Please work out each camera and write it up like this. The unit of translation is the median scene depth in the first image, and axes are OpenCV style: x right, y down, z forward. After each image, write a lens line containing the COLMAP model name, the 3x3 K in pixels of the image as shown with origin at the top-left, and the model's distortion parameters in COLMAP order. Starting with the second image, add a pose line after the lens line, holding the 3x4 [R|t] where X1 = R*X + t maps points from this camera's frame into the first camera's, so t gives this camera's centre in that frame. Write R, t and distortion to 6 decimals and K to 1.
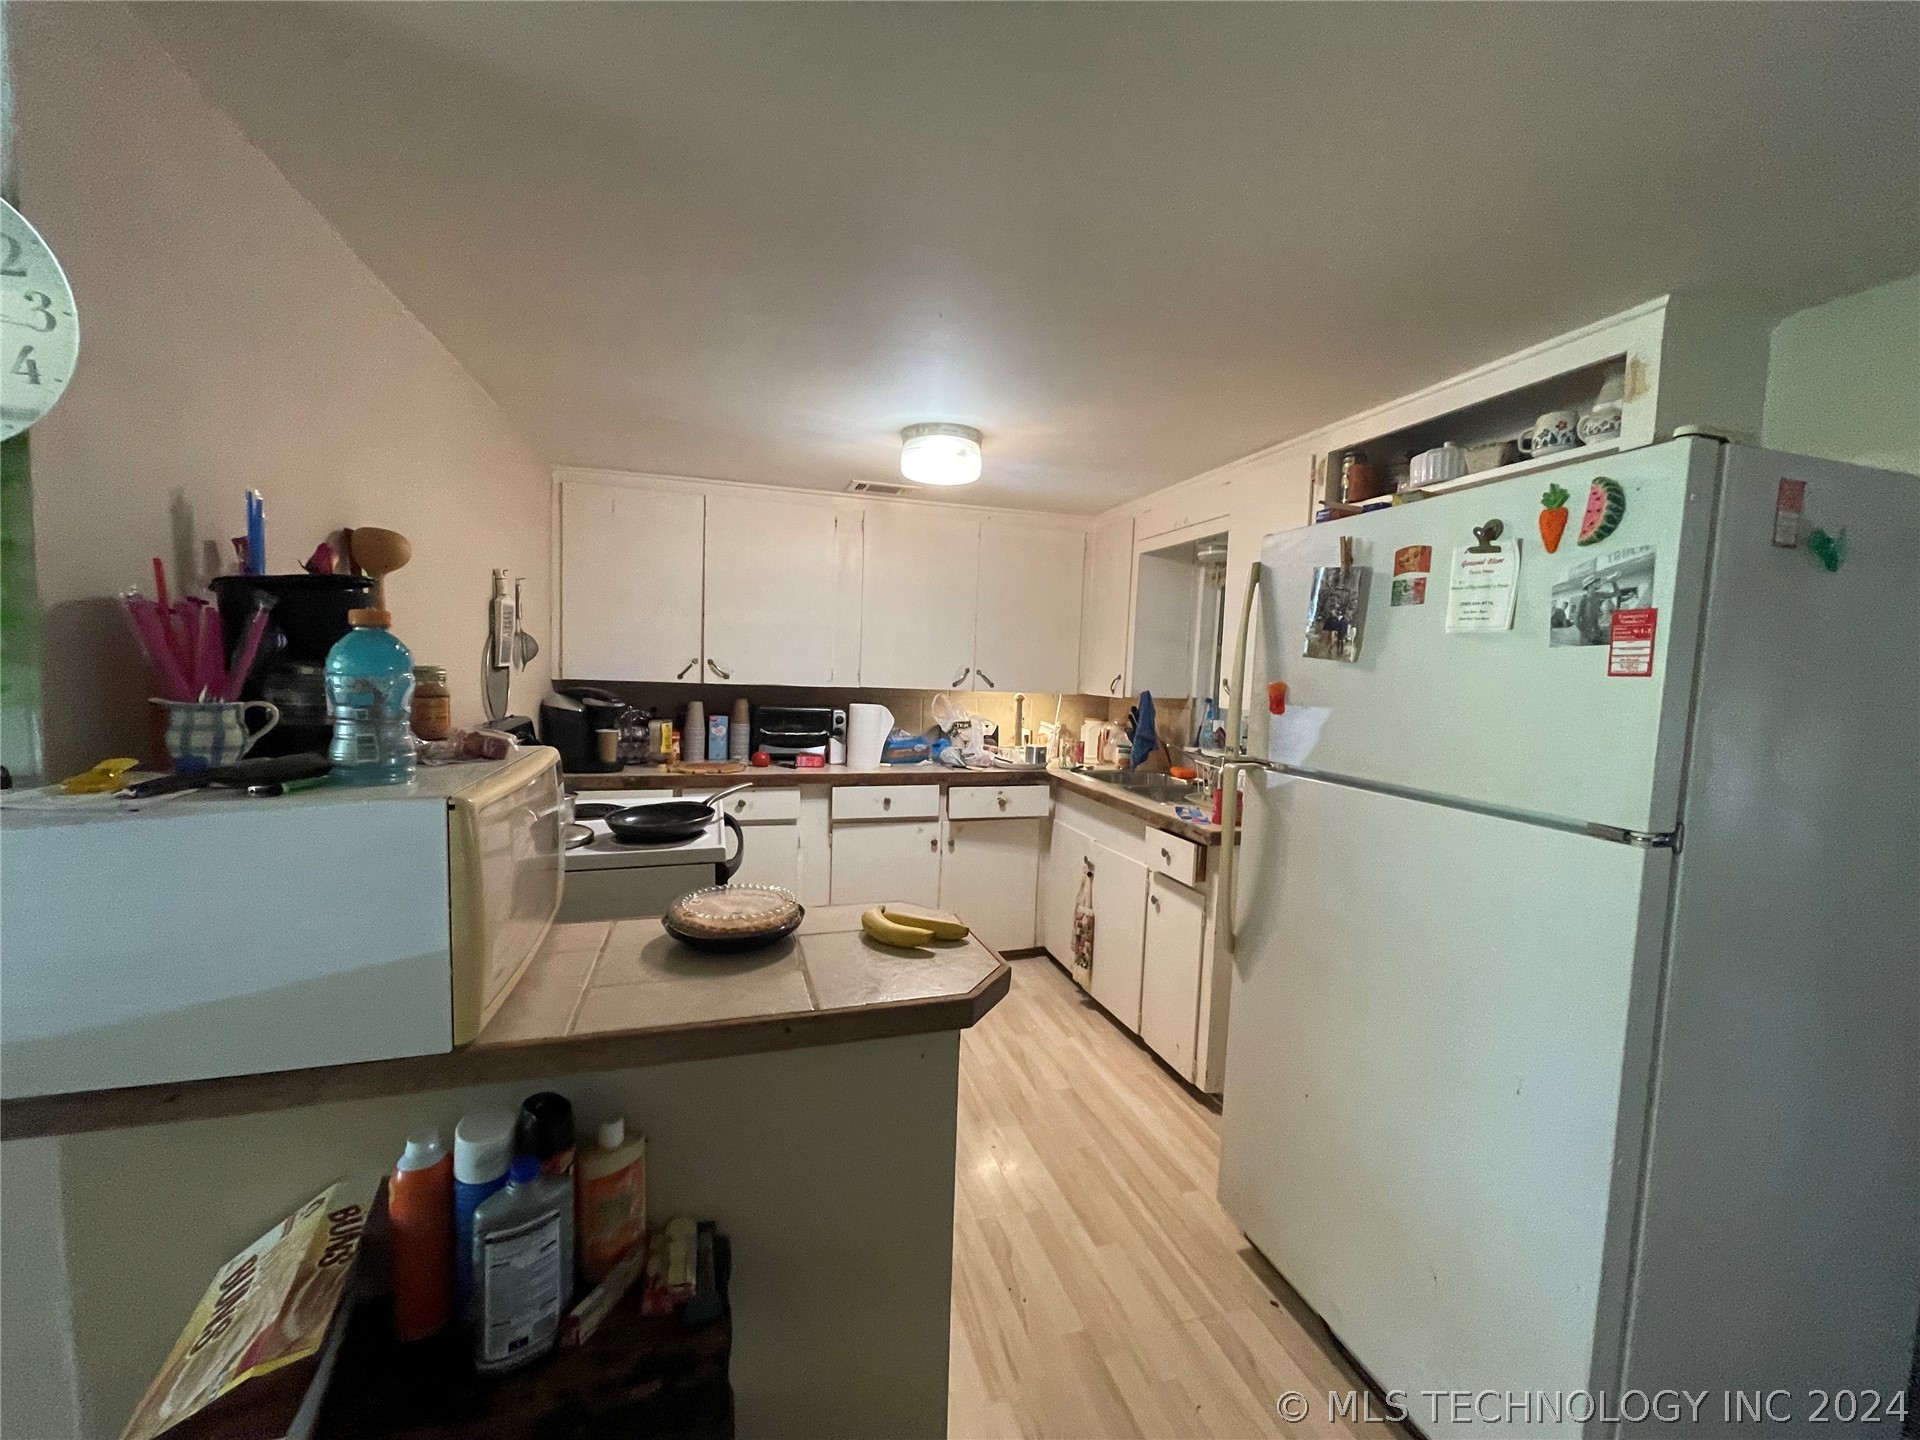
lens RADIAL K [[765.7, 0, 954.8], [0, 765.7, 728.3], [0, 0, 1]] dist [0.005139, -0.001045]
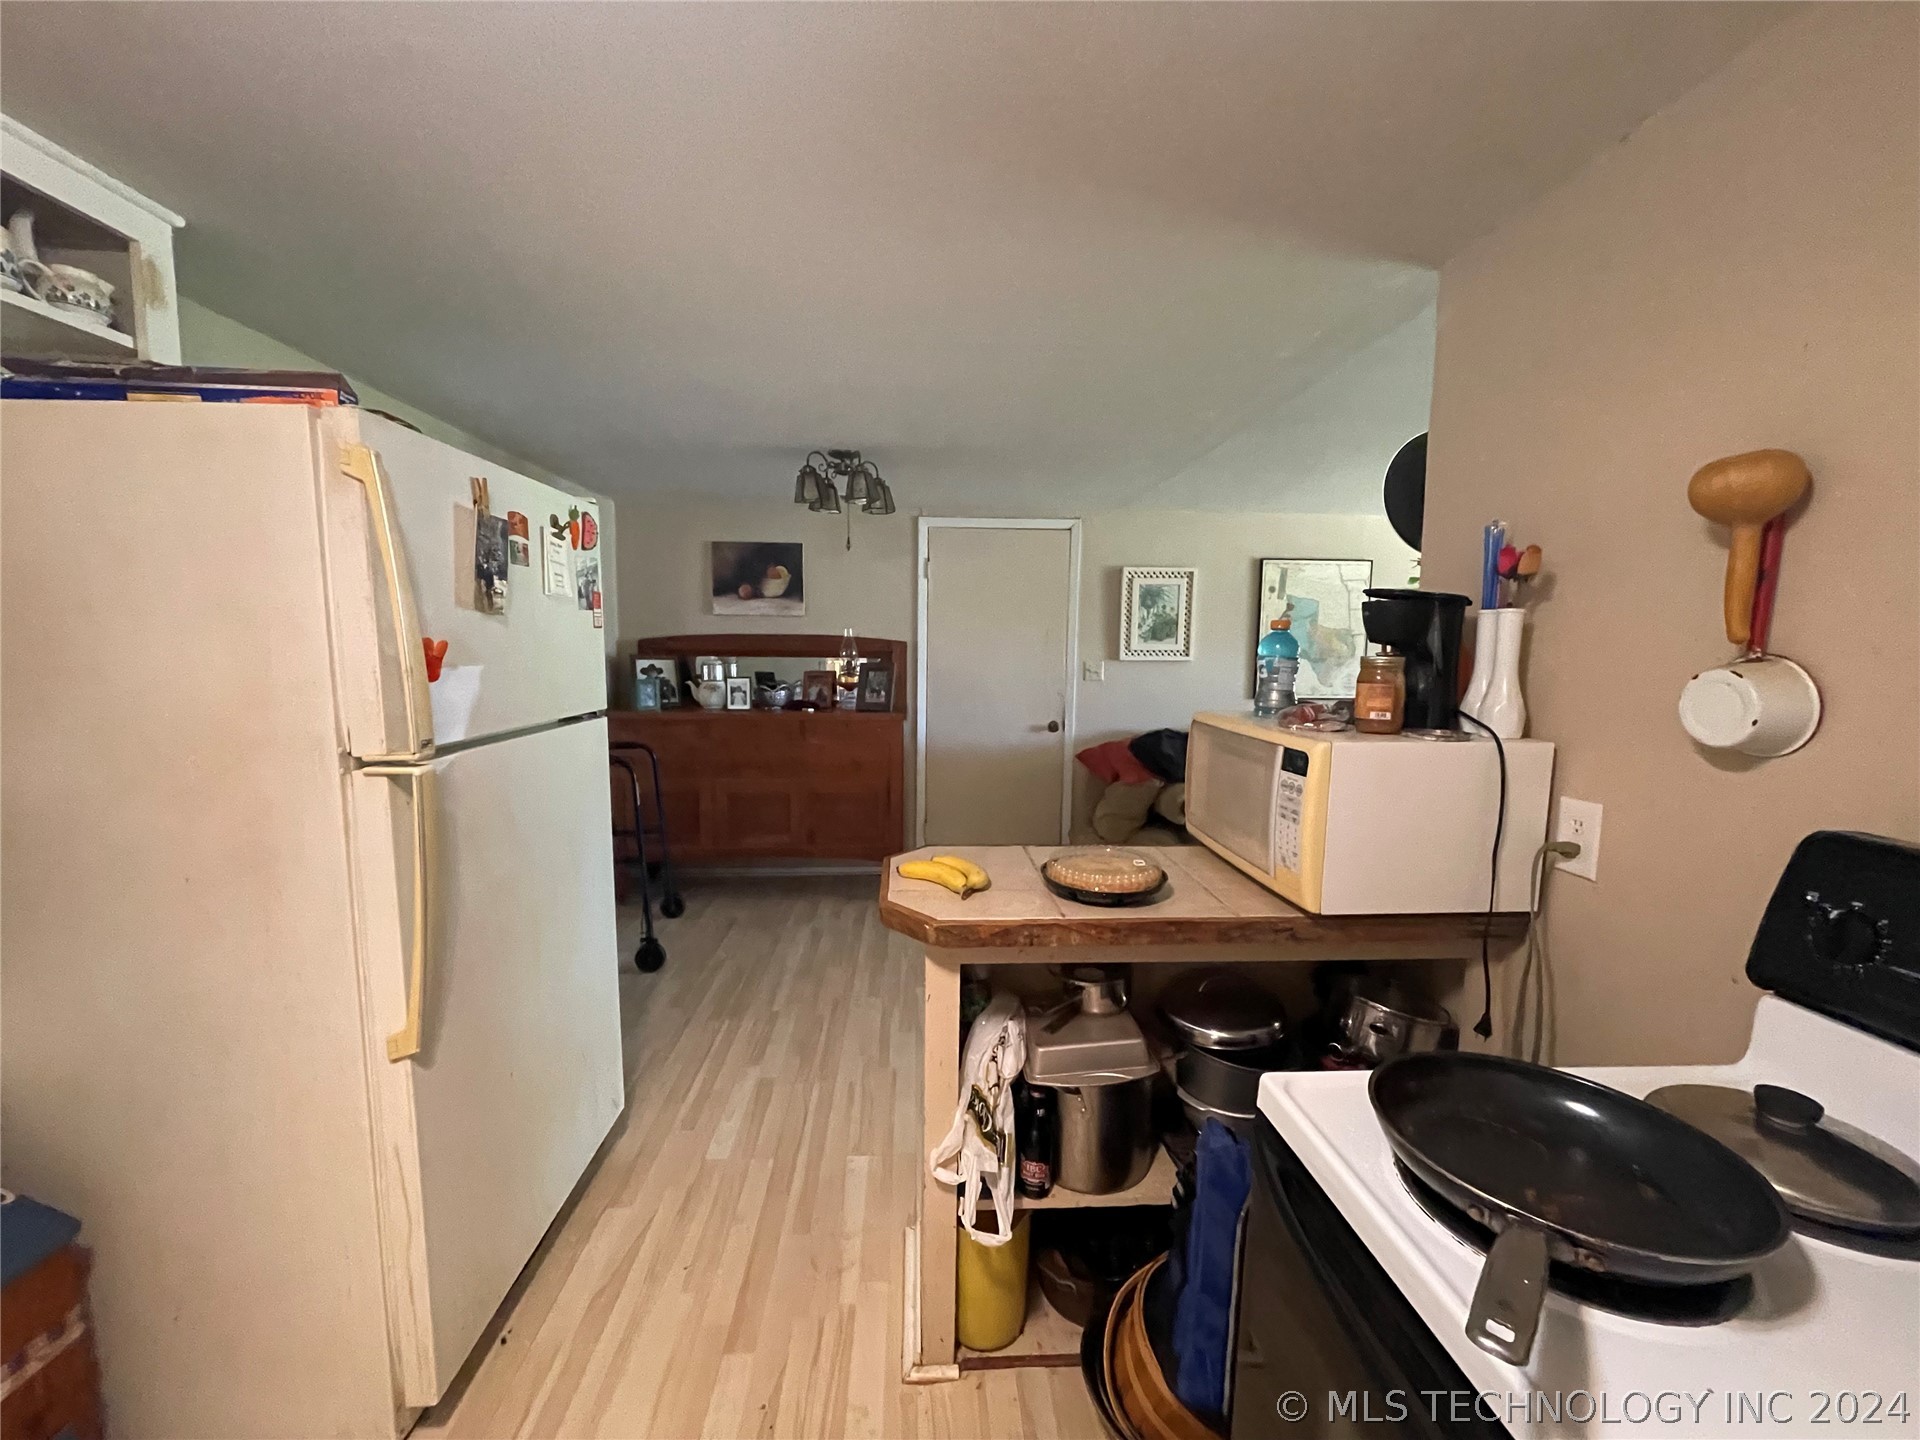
lens RADIAL K [[765.7, 0, 962.8], [0, 765.7, 721.6], [0, 0, 1]] dist [0.005139, -0.001045]
pose [[-0.972301, -0.069326, 0.223214, -0.269593], [-0.026705, 0.981696, 0.188572, -0.146185], [-0.232201, 0.177388, -0.956356, 1.737115]]
